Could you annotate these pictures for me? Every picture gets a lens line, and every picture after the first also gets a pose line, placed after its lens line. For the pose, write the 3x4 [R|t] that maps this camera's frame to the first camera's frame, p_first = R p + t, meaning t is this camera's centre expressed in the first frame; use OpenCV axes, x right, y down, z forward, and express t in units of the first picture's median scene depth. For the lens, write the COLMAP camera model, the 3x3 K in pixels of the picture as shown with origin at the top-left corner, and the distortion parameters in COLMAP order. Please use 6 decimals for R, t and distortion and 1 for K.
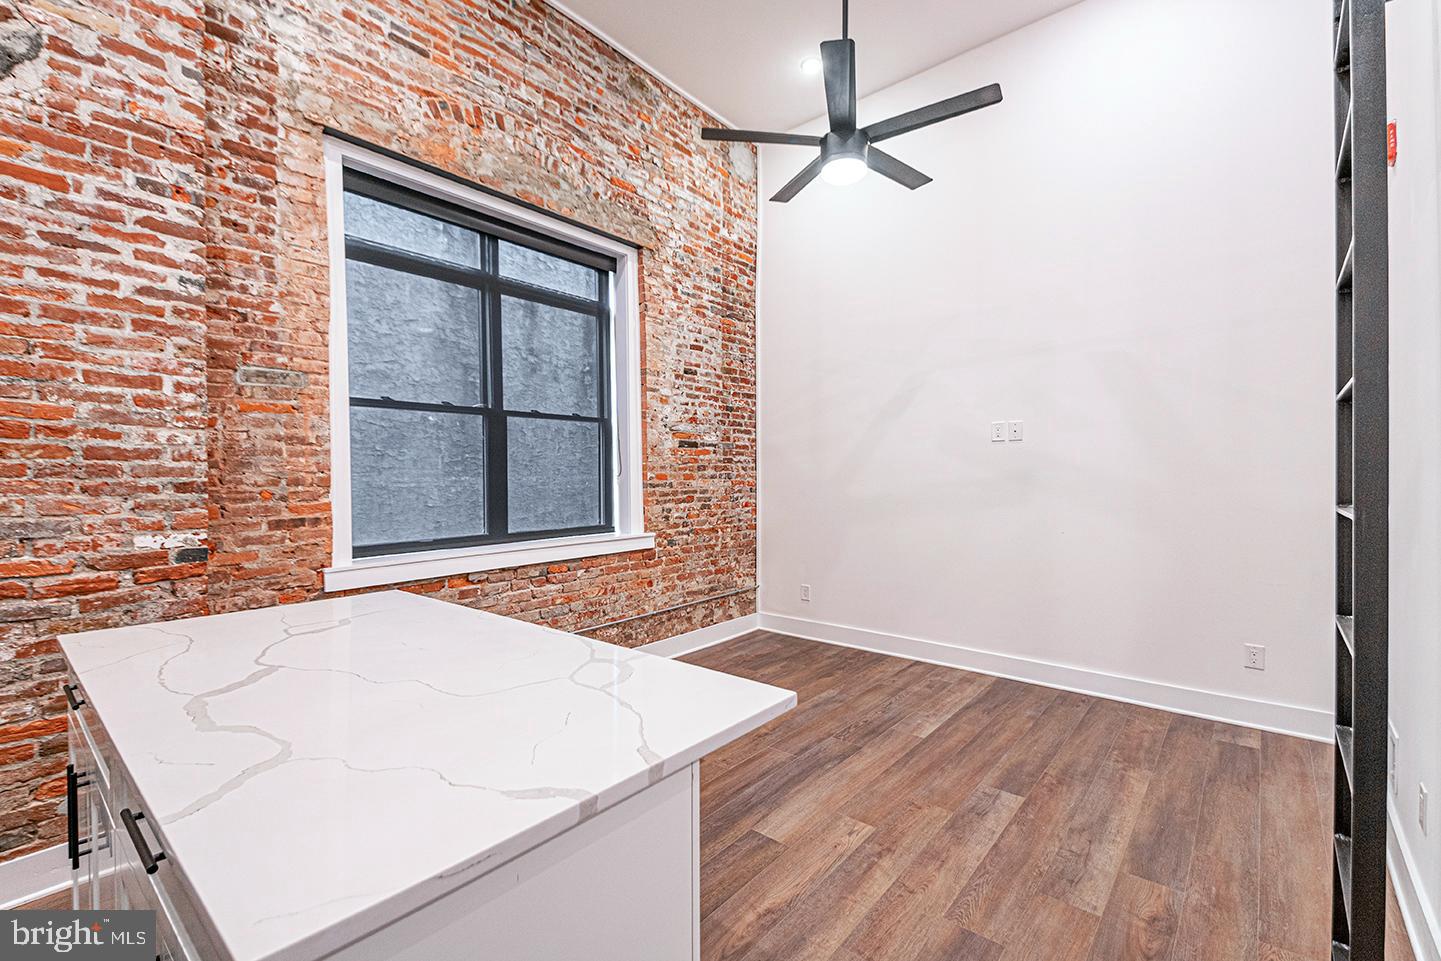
lens RADIAL K [[620.1, 0, 720.5], [0, 620.1, 480.5], [0, 0, 1]] dist [0.067790, -0.033853]
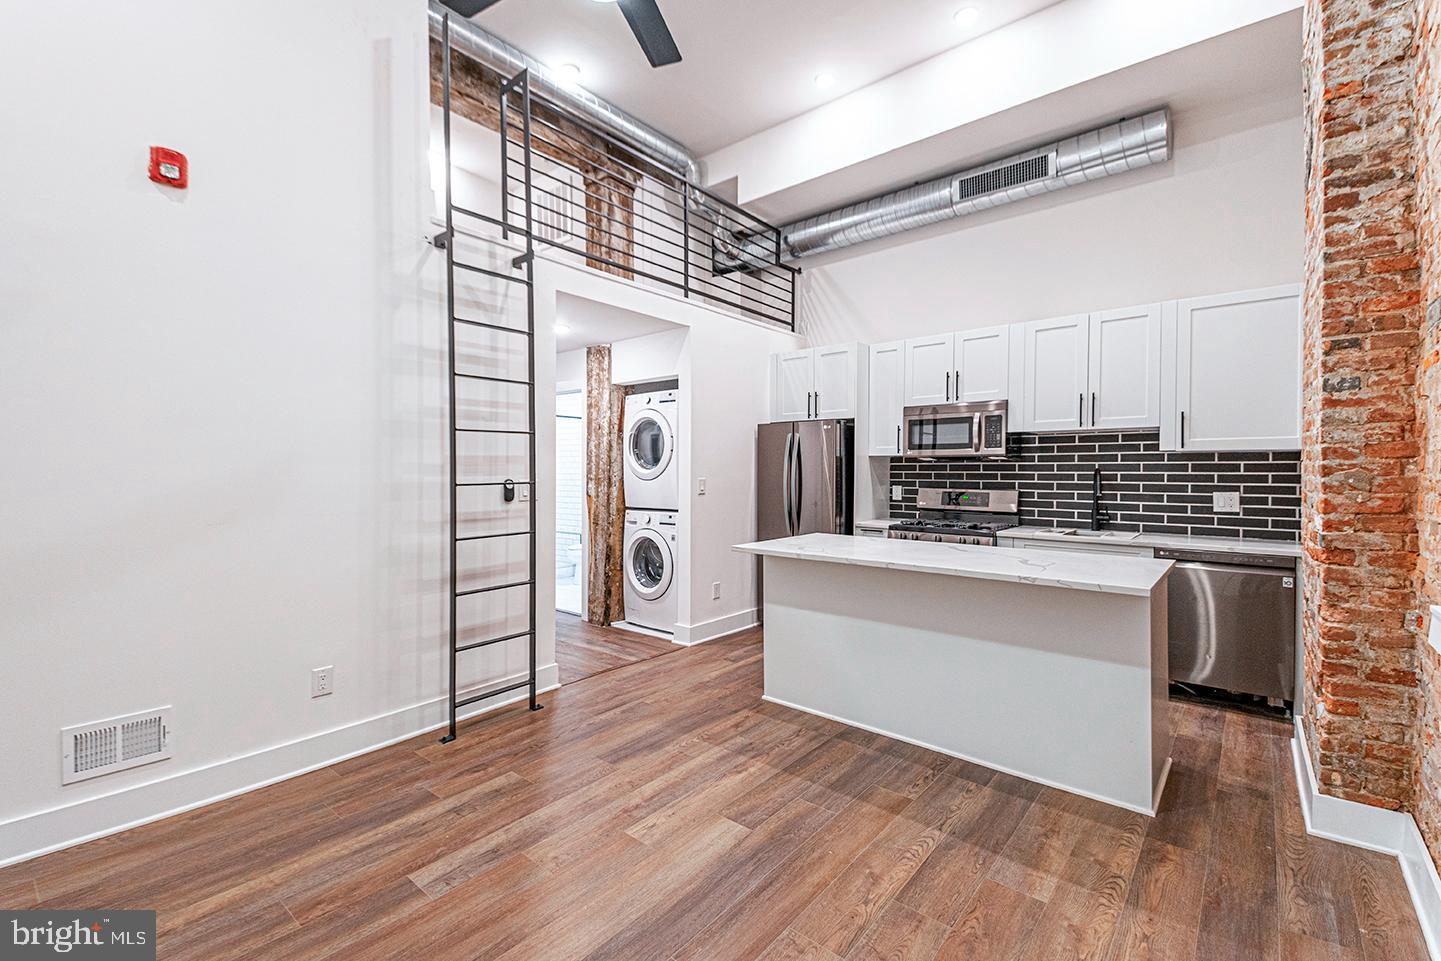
lens RADIAL K [[620.1, 0, 720.5], [0, 620.1, 480.5], [0, 0, 1]] dist [0.067790, -0.033853]
pose [[-0.999901, 0.009713, -0.010220, 0.089921], [0.009473, 0.999685, 0.023248, -0.005635], [0.010442, 0.023149, -0.999677, 1.708490]]
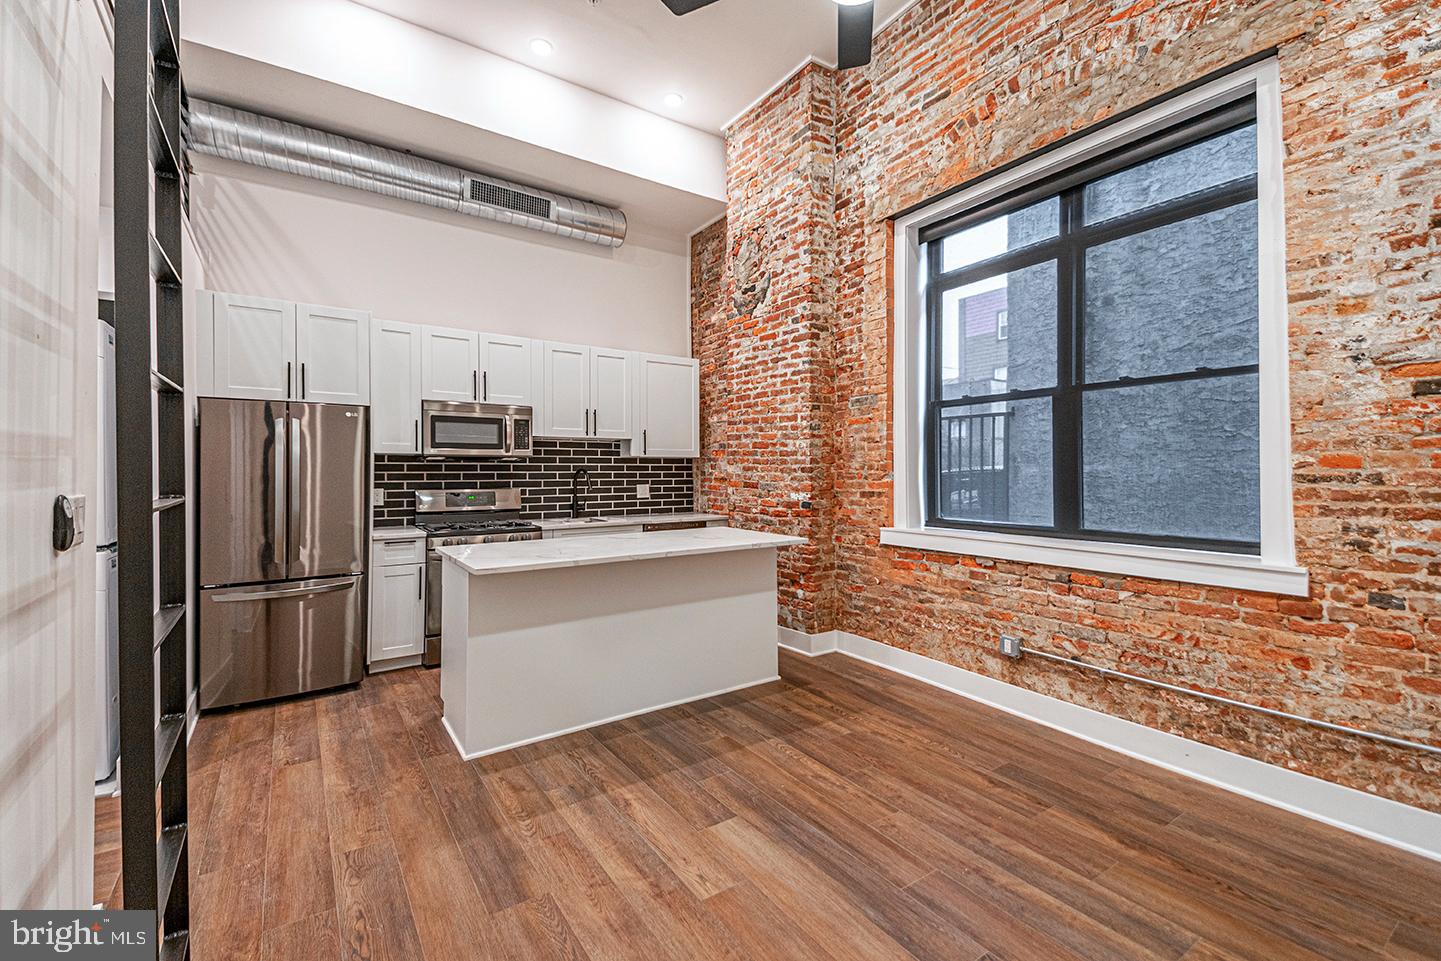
lens RADIAL K [[611.3, 0, 720.1], [0, 611.3, 472.7], [0, 0, 1]] dist [0.068901, -0.031554]
pose [[-0.266072, 0.014956, -0.963837, 0.877077], [-0.000515, 0.999877, 0.015657, -0.008135], [0.963953, 0.004662, -0.266032, 1.078806]]
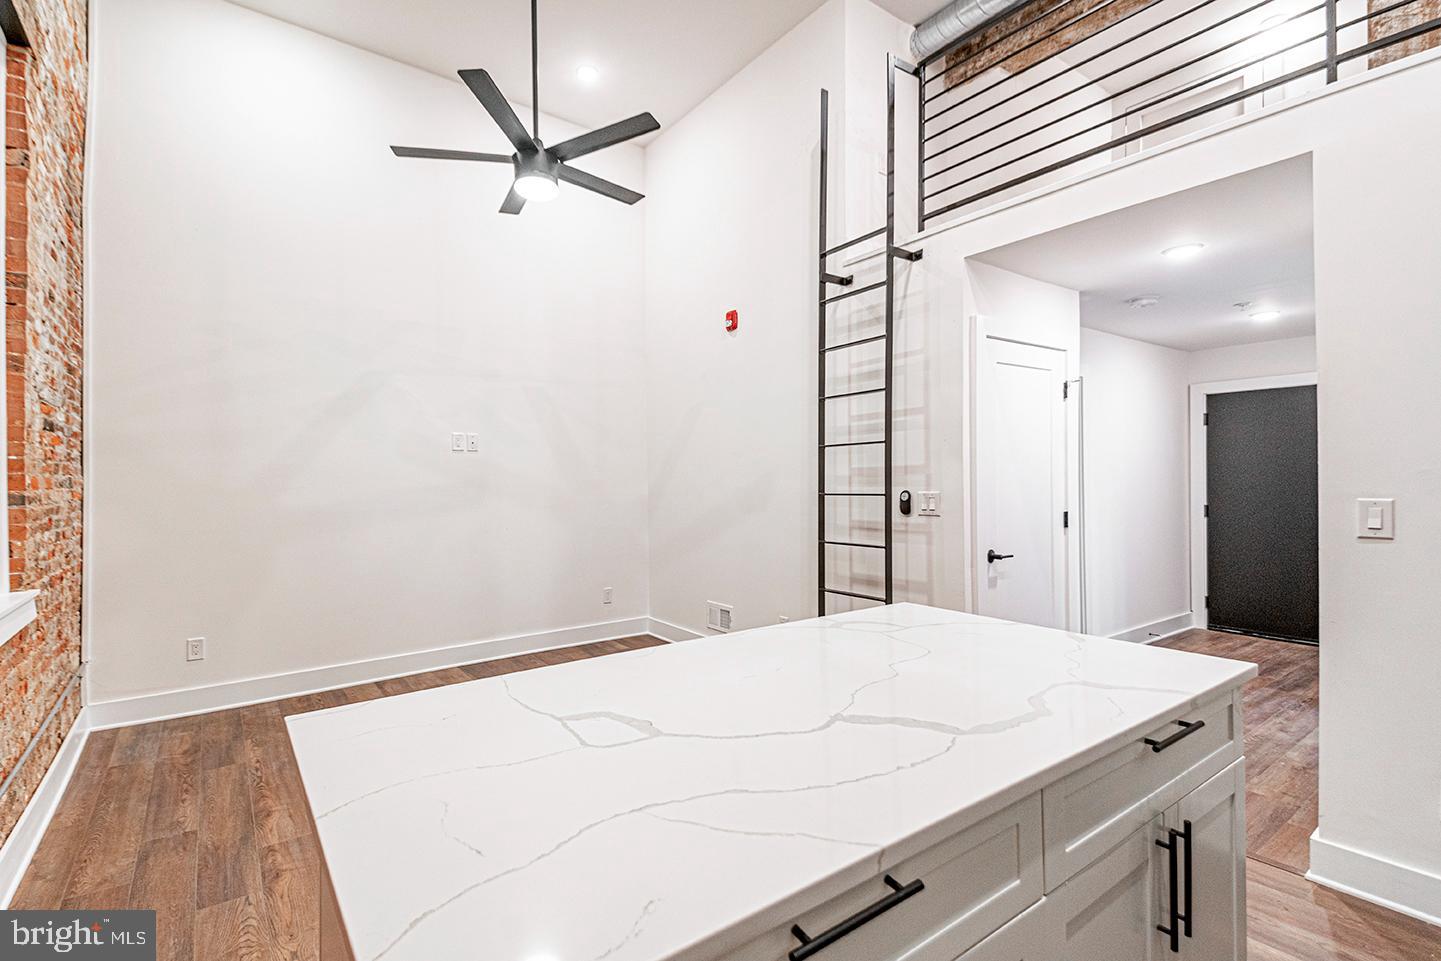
lens RADIAL K [[643.9, 0, 660.3], [0, 643.9, 482.0], [0, 0, 1]] dist [0.105236, -0.067953]
pose [[0.265367, 0.002862, 0.964143, -0.835818], [0.010321, 0.999930, -0.005809, 0.003052], [-0.964092, 0.011492, 0.265319, 0.542477]]
